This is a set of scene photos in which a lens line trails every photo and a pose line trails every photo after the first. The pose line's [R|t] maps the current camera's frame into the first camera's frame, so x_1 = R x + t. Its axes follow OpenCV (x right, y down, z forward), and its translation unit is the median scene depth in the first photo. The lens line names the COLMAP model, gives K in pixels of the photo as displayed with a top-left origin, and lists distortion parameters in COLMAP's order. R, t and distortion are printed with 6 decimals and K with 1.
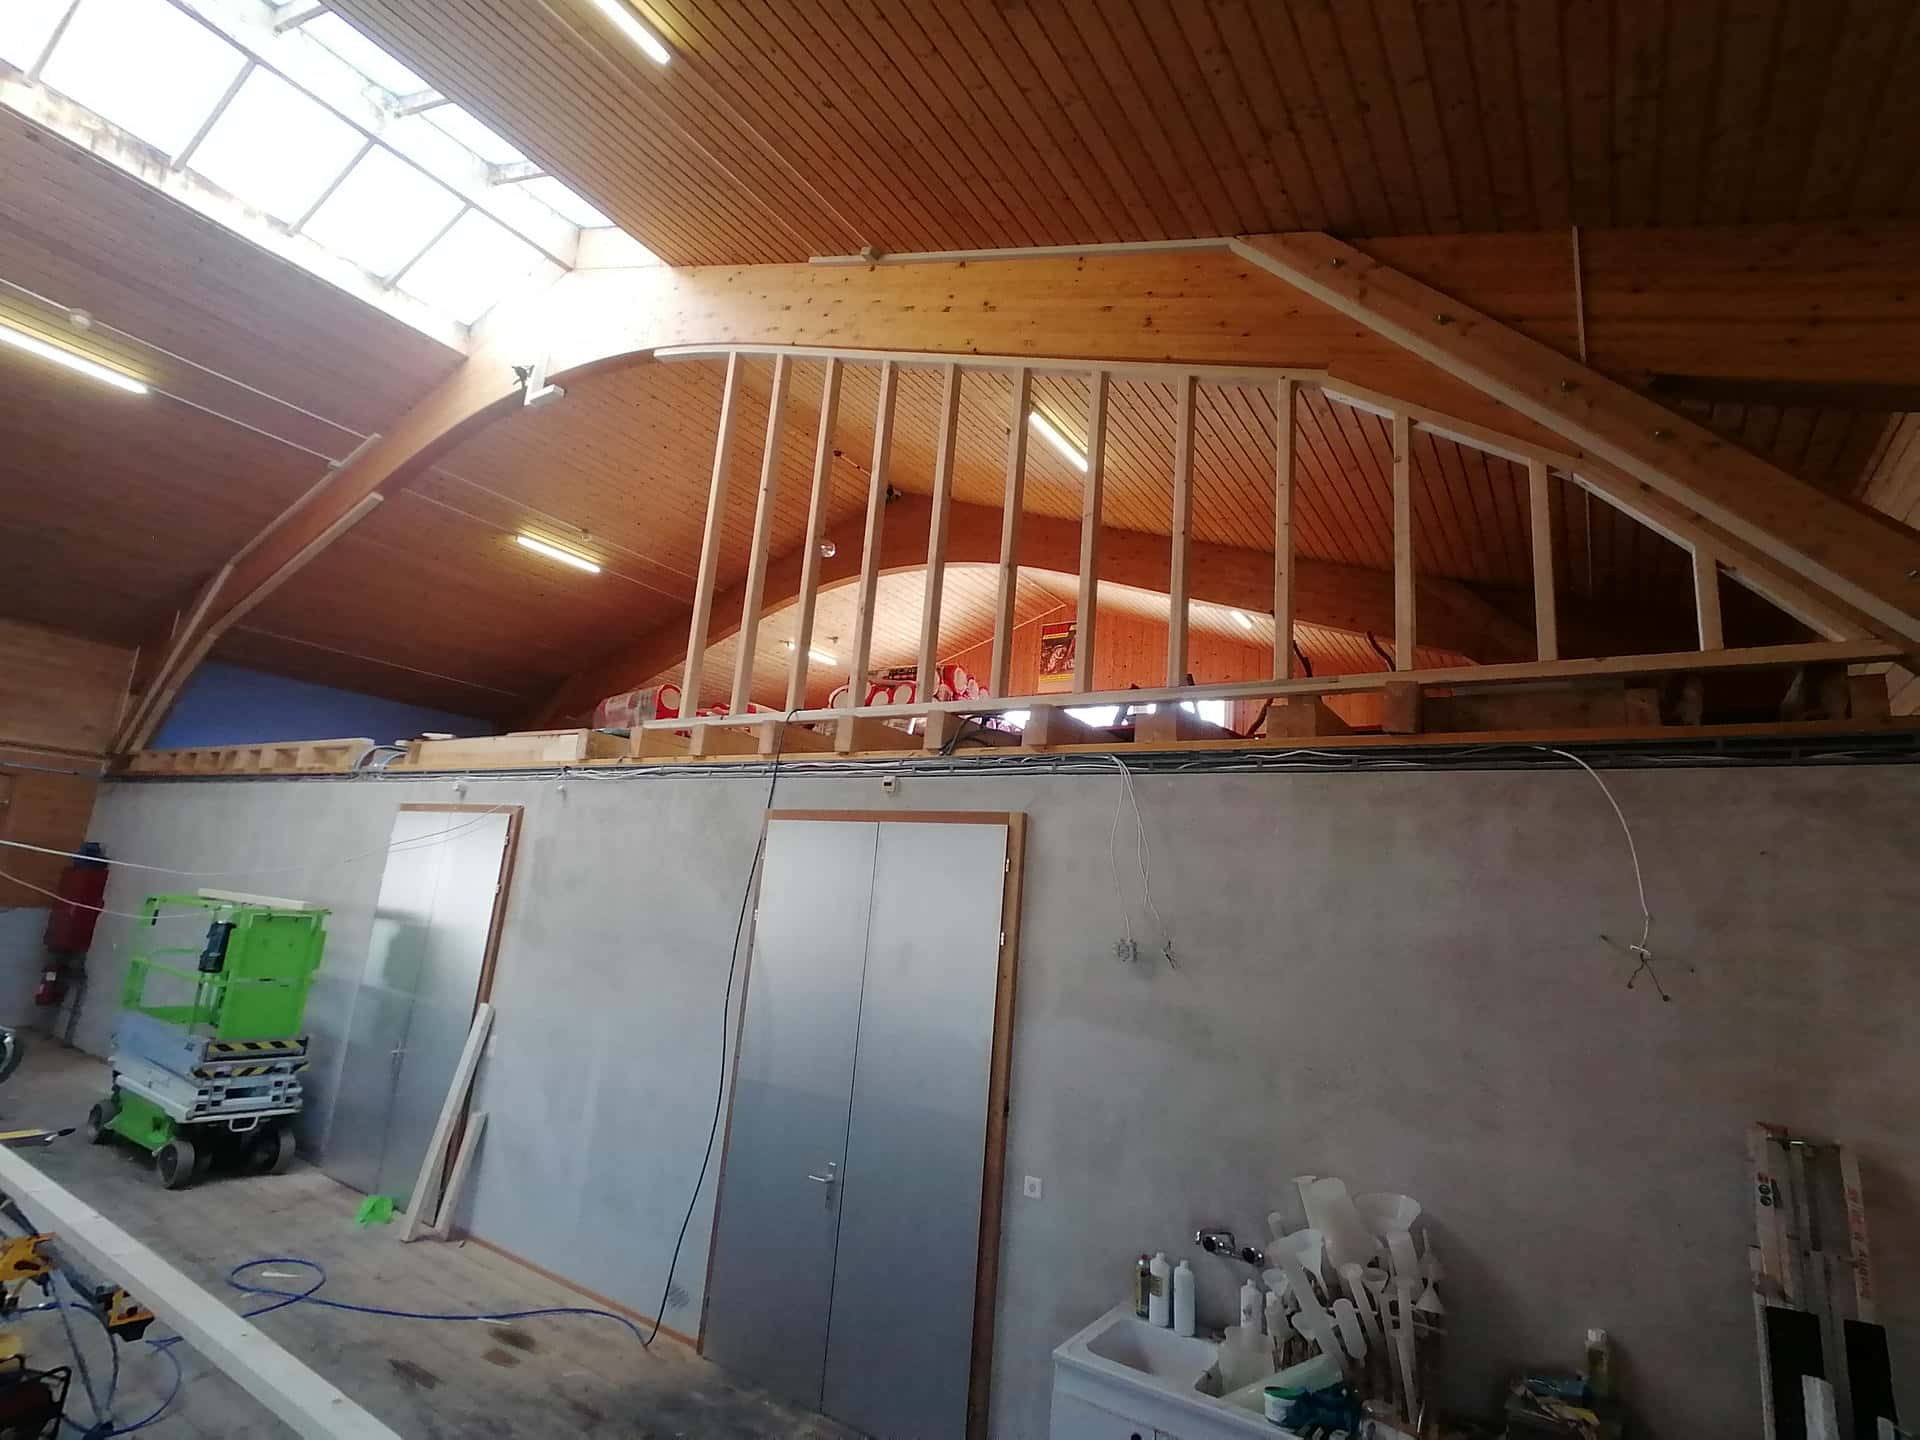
lens RADIAL K [[957.1, 0, 945.4], [0, 957.1, 716.7], [0, 0, 1]] dist [0.041728, -0.031358]
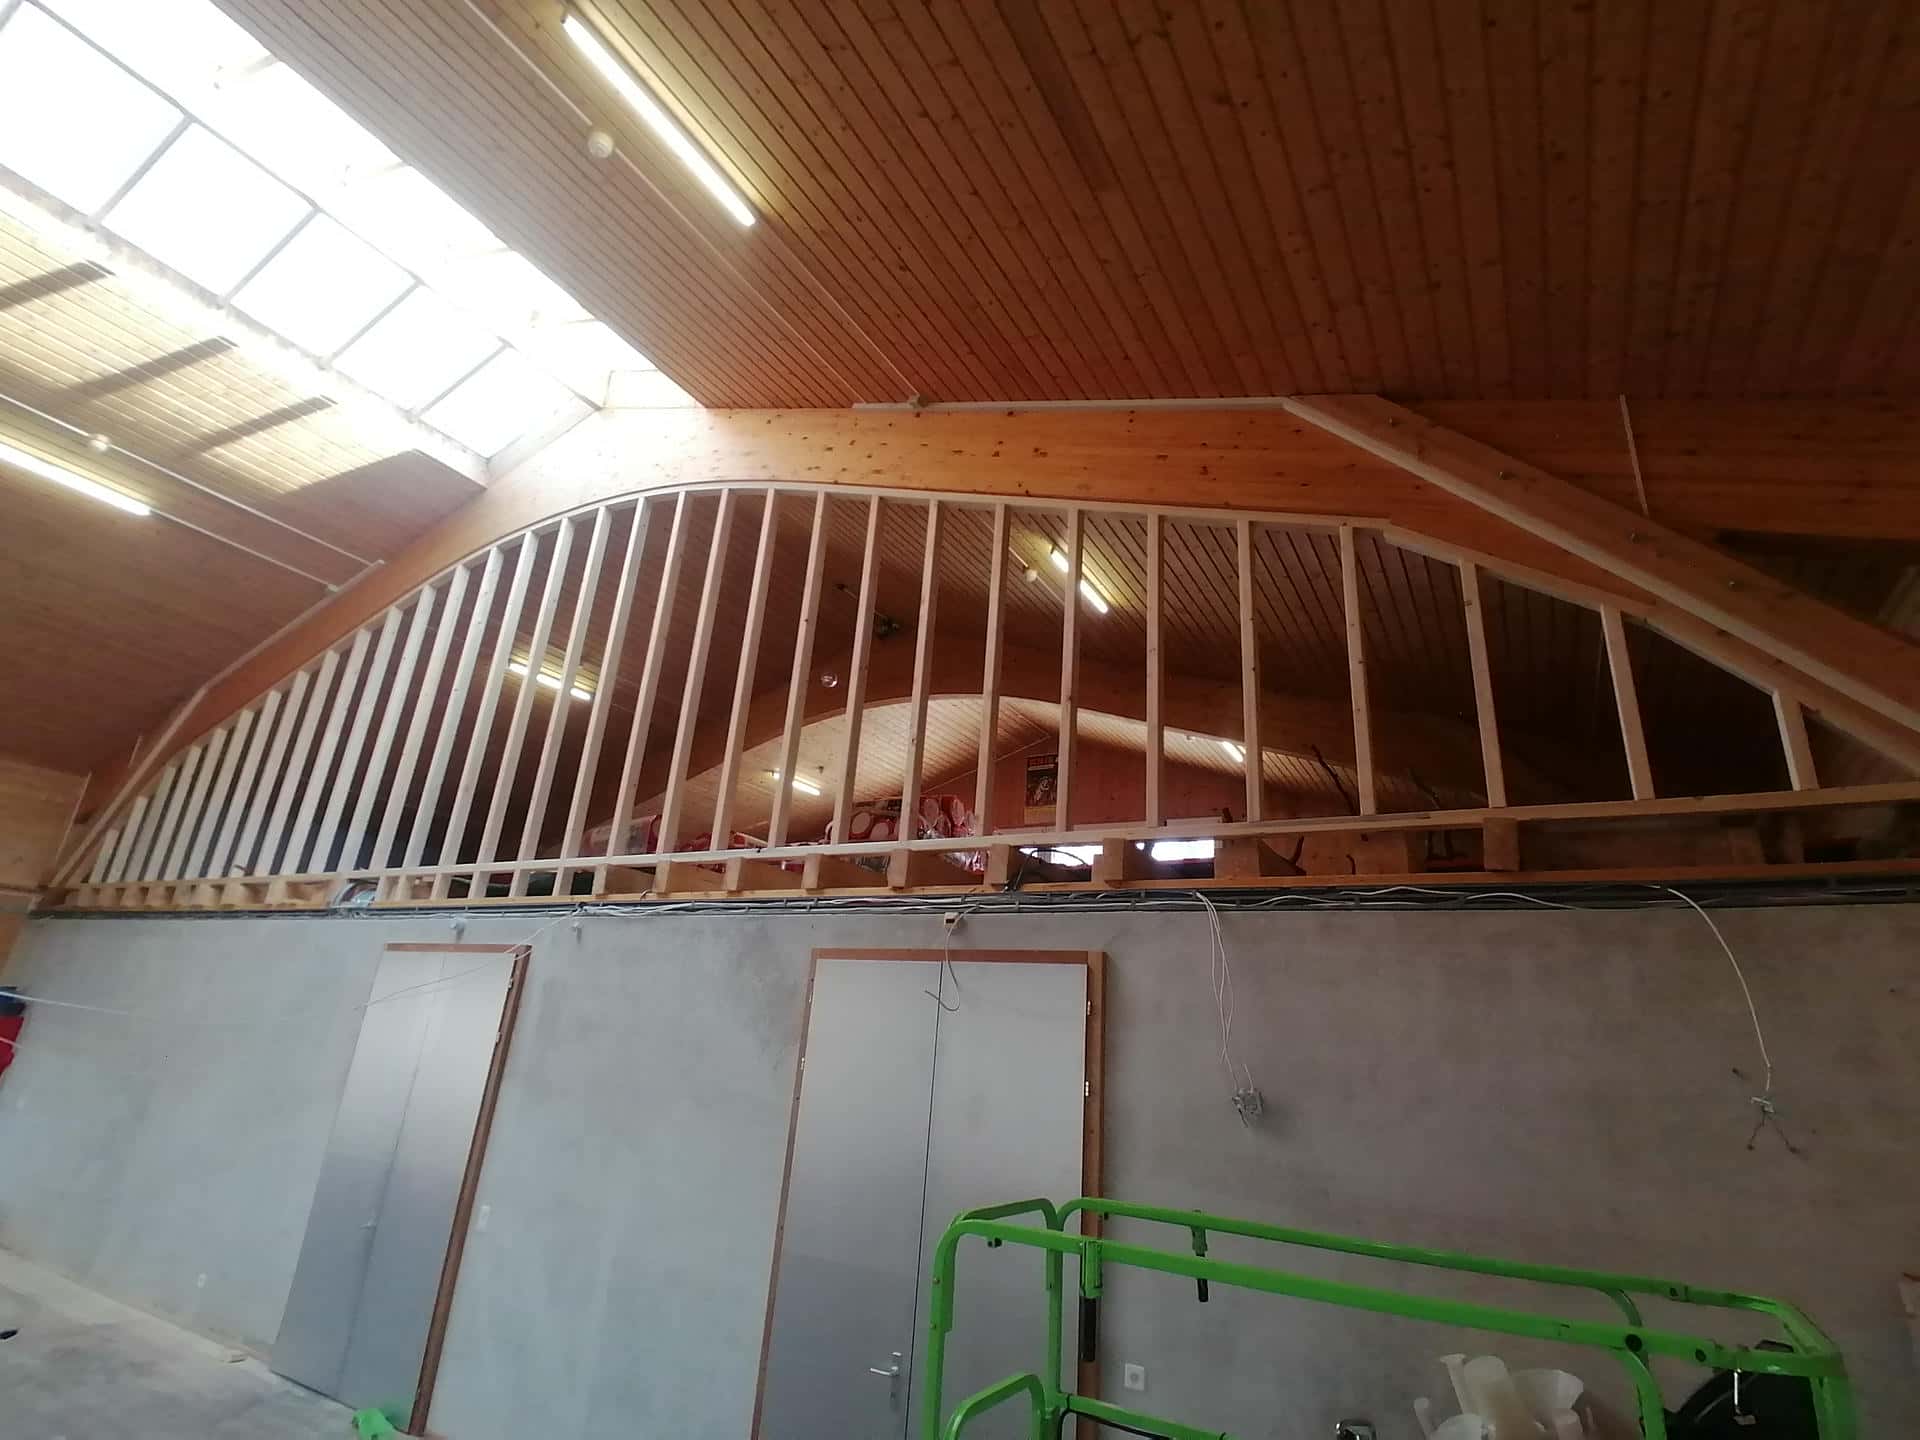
lens RADIAL K [[957.1, 0, 945.4], [0, 957.1, 716.7], [0, 0, 1]] dist [0.041728, -0.031358]
pose [[0.998262, 0.010957, 0.057898, -0.118046], [-0.003013, 0.990764, -0.135563, -0.002285], [-0.058849, 0.135153, 0.989076, 0.018459]]
